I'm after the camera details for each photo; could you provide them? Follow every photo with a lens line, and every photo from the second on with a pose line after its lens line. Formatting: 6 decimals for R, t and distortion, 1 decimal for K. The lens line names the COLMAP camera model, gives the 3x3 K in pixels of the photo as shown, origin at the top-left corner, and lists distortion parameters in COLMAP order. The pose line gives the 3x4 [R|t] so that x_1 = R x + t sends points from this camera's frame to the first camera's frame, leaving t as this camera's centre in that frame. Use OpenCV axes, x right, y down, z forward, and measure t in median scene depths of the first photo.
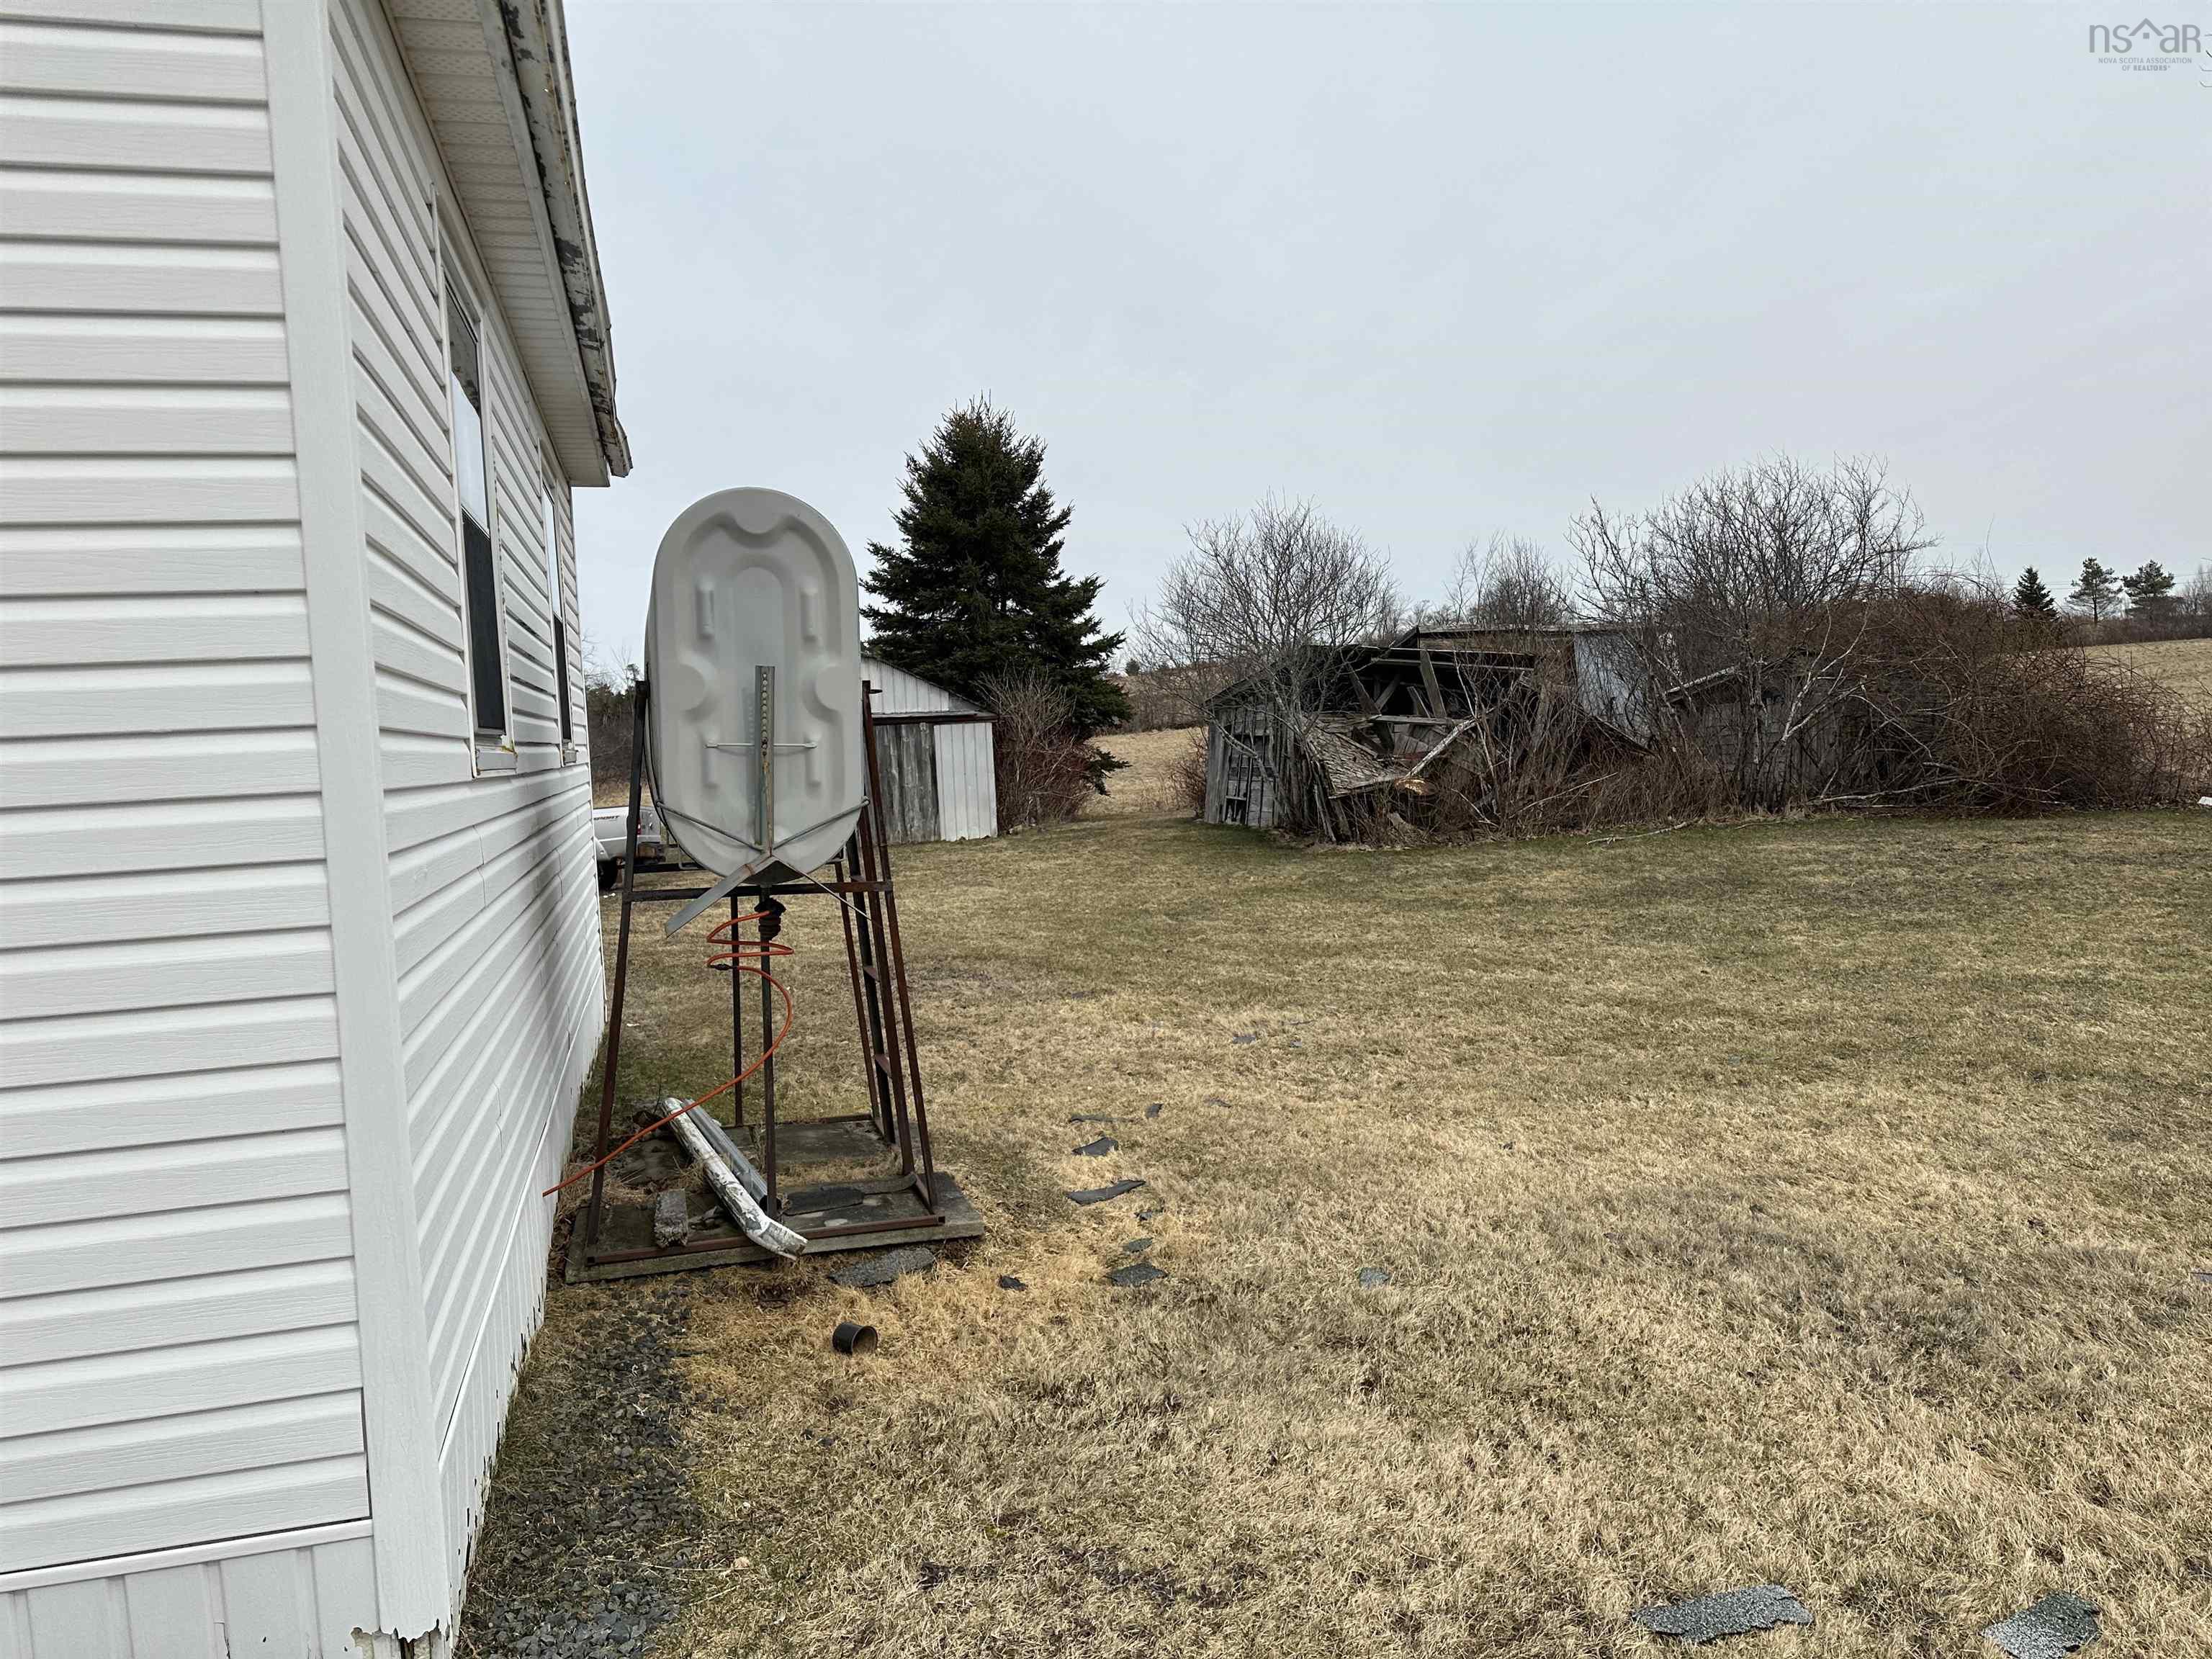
lens RADIAL K [[1530.8, 0, 1098.4], [0, 1530.8, 838.0], [0, 0, 1]] dist [0.032196, -0.032957]
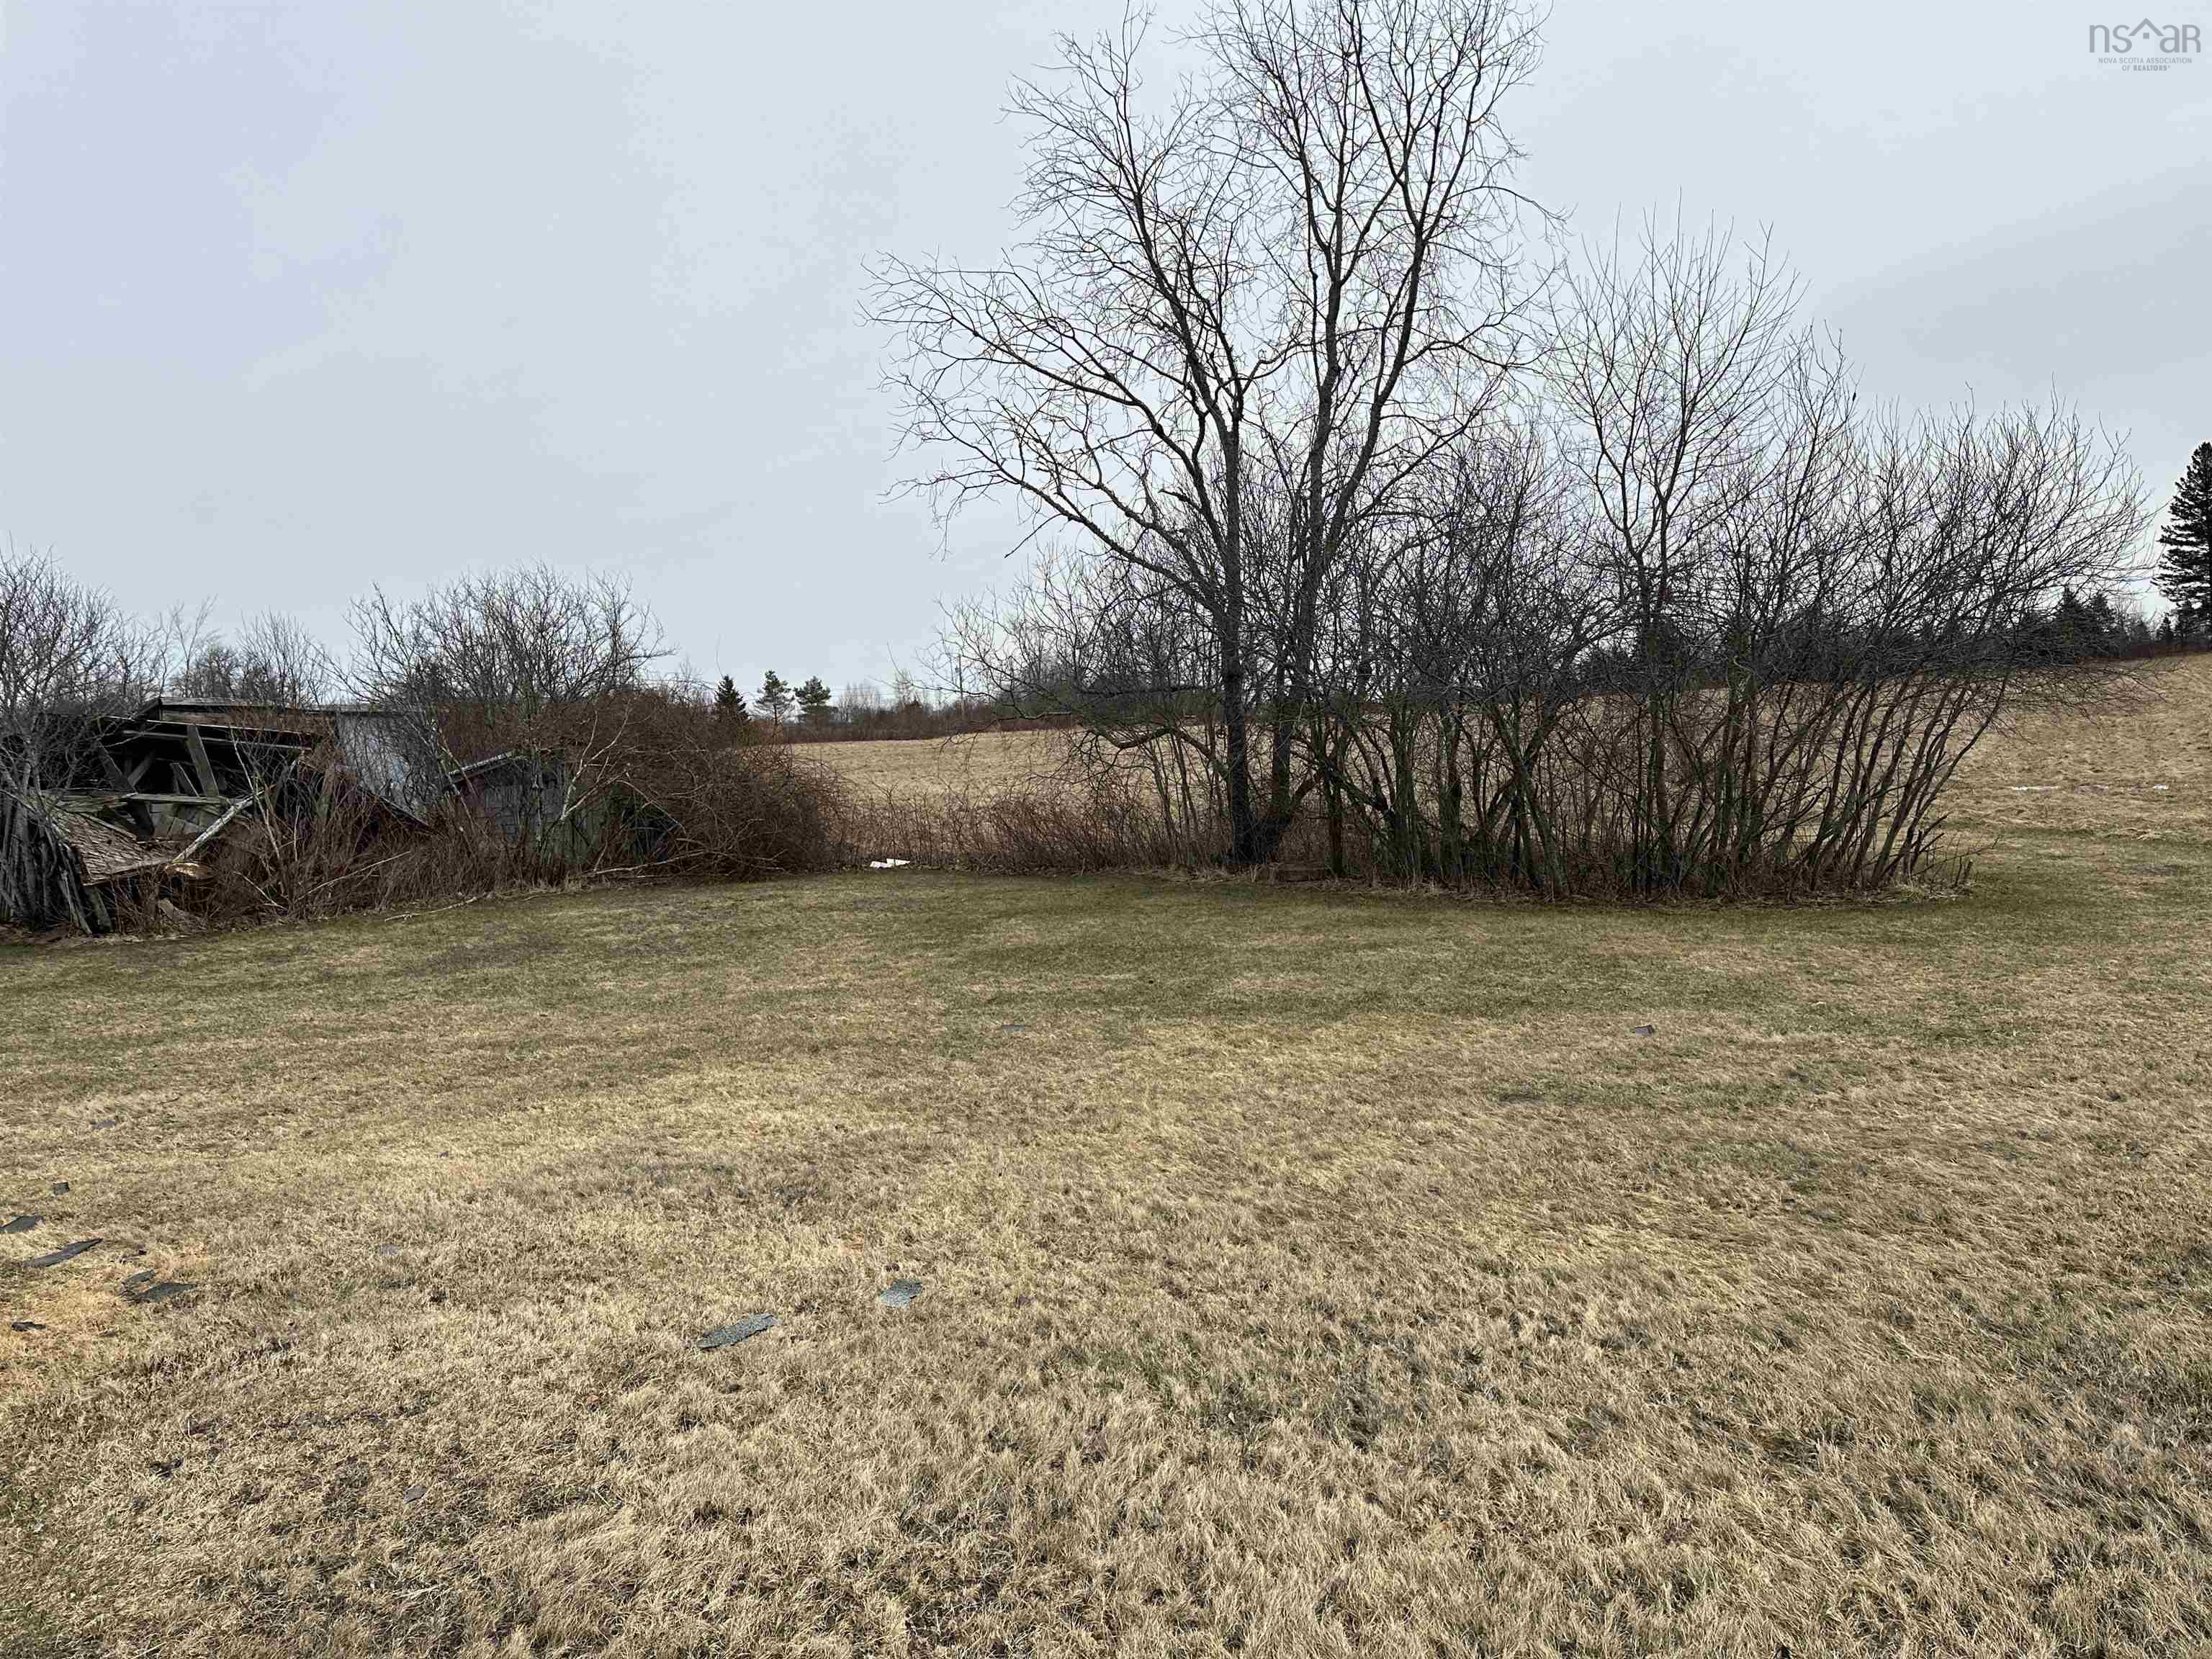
lens RADIAL K [[1525.0, 0, 1098.3], [0, 1525.0, 834.6], [0, 0, 1]] dist [-0.008147, -0.009756]
pose [[0.711681, -0.010434, 0.702426, -0.047272], [0.050872, 0.998030, -0.036717, 0.006754], [-0.700659, 0.061865, 0.710809, -0.046063]]
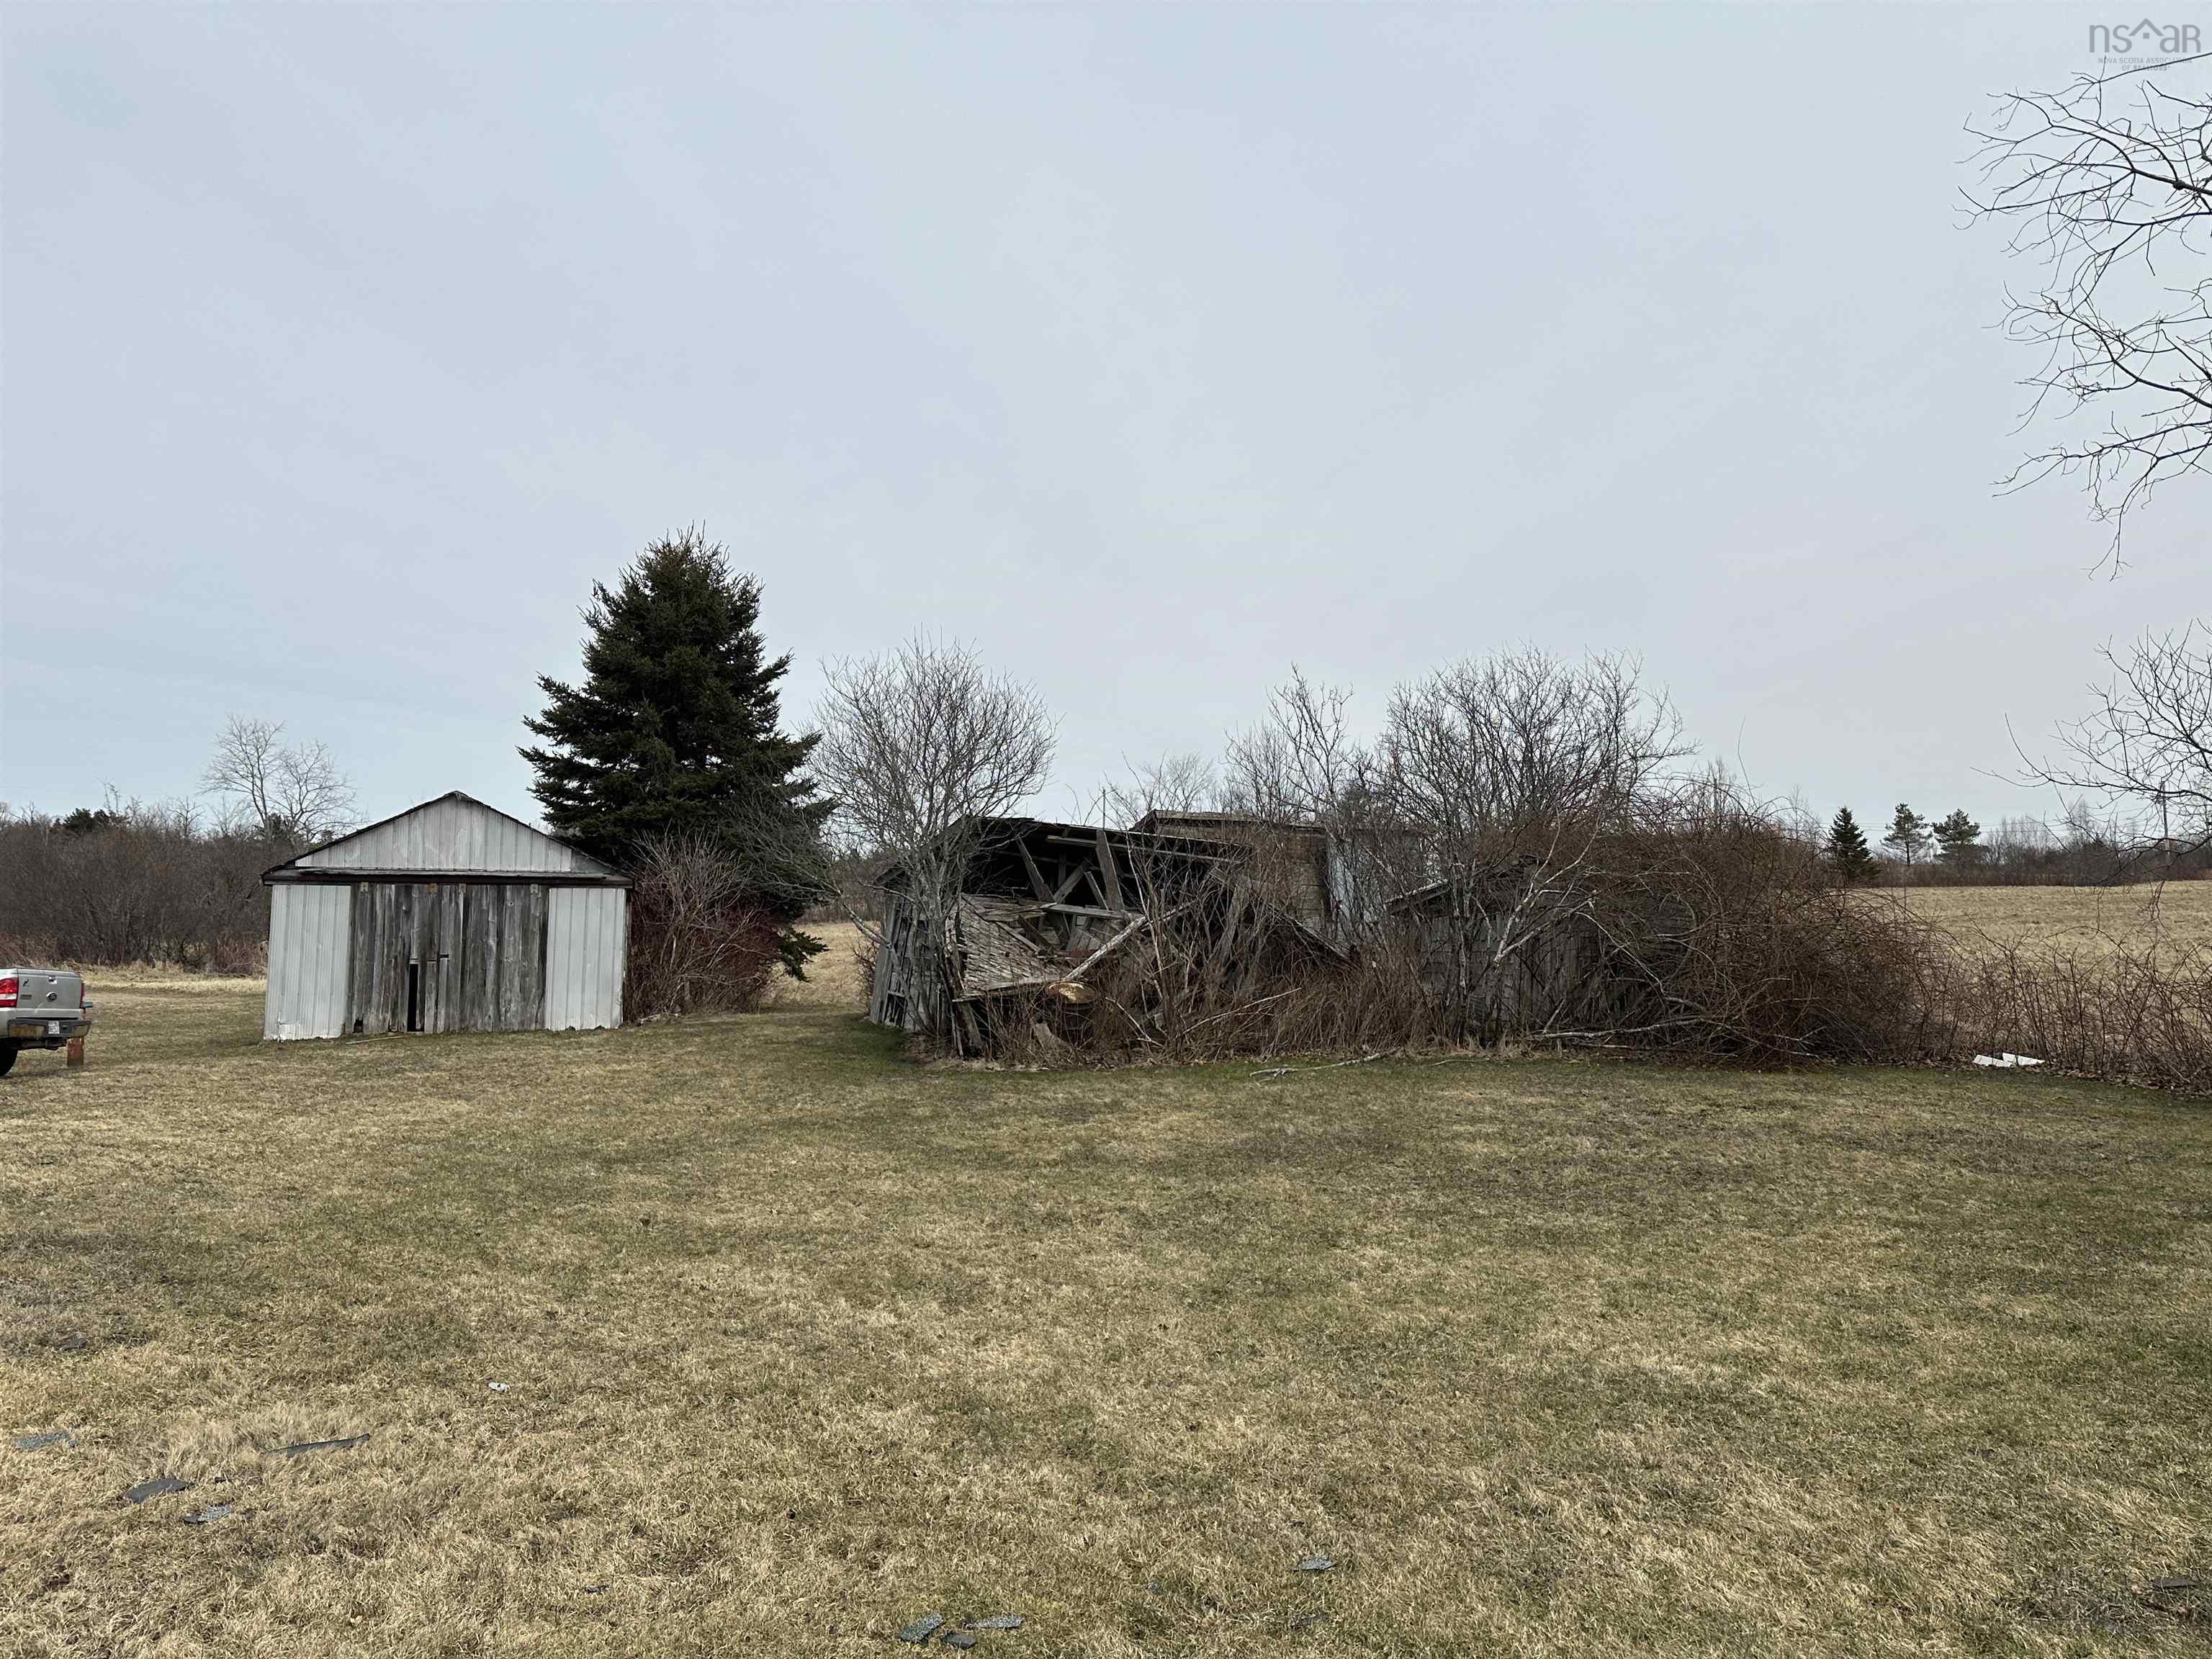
lens RADIAL K [[1558.6, 0, 1106.0], [0, 1558.6, 829.5], [0, 0, 1]] dist [0.122532, -0.167405]
pose [[0.993003, 0.061854, 0.100596, 0.133938], [-0.048630, 0.990455, -0.128970, -0.012670], [-0.107613, 0.123175, 0.986533, 0.160287]]
